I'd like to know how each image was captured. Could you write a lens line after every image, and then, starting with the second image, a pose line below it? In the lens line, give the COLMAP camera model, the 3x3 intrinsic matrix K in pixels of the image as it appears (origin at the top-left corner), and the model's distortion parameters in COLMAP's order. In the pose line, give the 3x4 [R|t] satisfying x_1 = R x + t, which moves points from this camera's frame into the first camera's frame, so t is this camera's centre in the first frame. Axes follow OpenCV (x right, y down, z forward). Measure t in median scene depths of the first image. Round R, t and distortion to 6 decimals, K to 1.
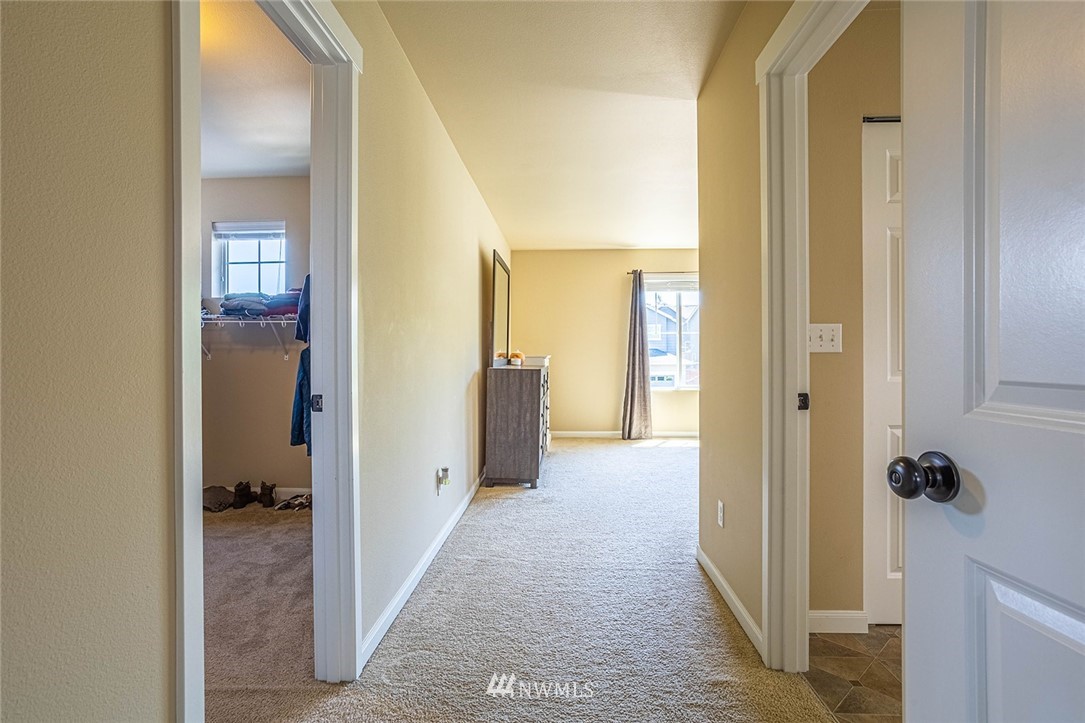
lens RADIAL K [[534.2, 0, 537.2], [0, 534.2, 357.8], [0, 0, 1]] dist [-0.054488, 0.041266]
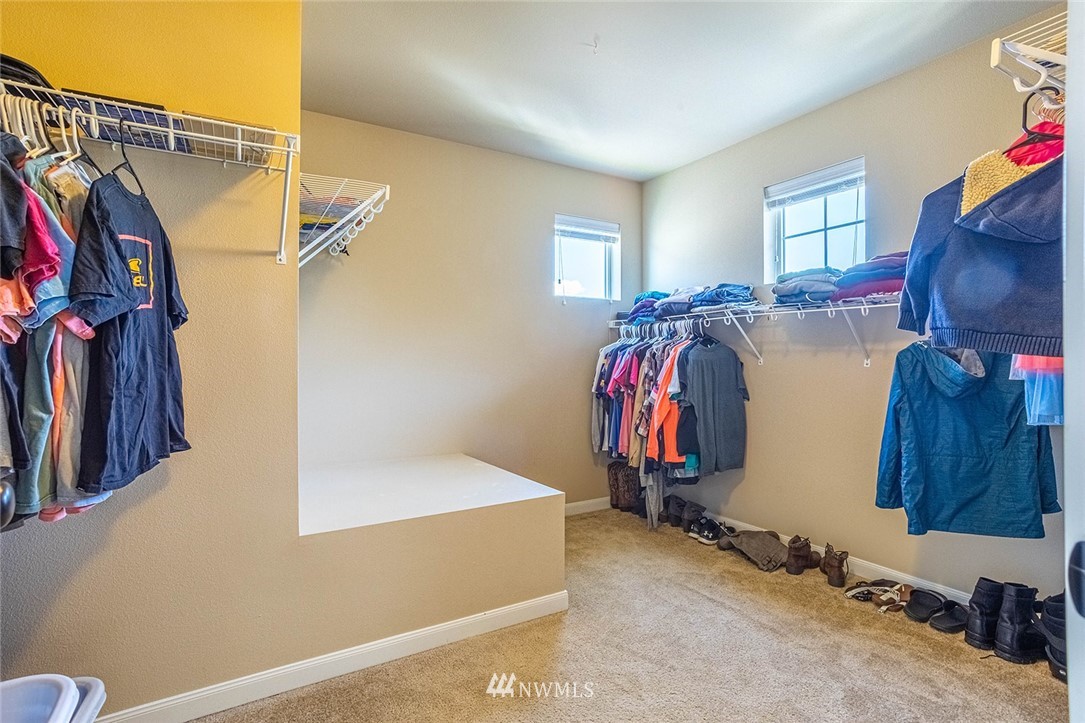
lens RADIAL K [[534.2, 0, 537.2], [0, 534.2, 357.8], [0, 0, 1]] dist [-0.054488, 0.041266]
pose [[0.553390, 0.001111, -0.832921, -0.164130], [-0.007704, 0.999963, -0.003785, -0.001334], [0.832886, 0.008511, 0.553379, 0.310174]]
